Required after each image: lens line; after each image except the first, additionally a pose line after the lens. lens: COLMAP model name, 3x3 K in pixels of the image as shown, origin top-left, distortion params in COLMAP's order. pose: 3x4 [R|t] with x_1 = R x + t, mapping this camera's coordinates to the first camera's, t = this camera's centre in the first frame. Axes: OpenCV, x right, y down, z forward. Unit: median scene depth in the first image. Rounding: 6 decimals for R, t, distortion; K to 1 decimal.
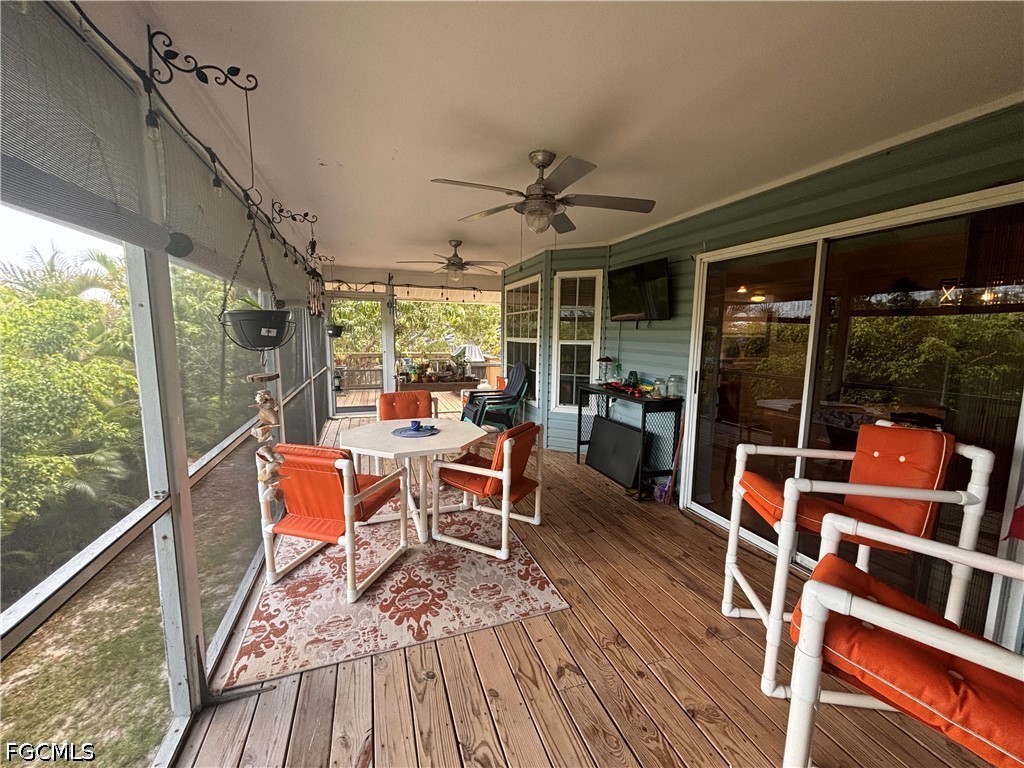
lens RADIAL K [[411.0, 0, 513.4], [0, 411.0, 385.8], [0, 0, 1]] dist [0.003289, -0.000608]
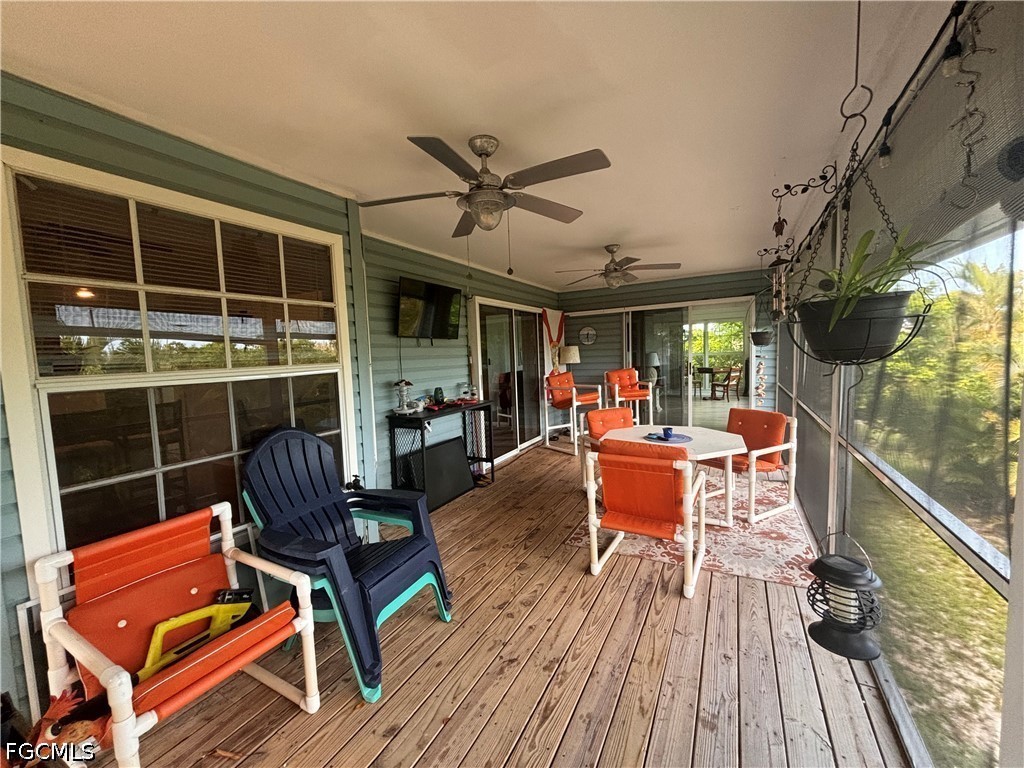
lens RADIAL K [[411.0, 0, 509.2], [0, 411.0, 383.8], [0, 0, 1]] dist [0.003289, -0.000608]
pose [[-0.671008, -0.042282, 0.740244, -0.643861], [0.124572, 0.977752, 0.168768, -0.217142], [-0.730910, 0.205458, -0.650812, 1.709240]]
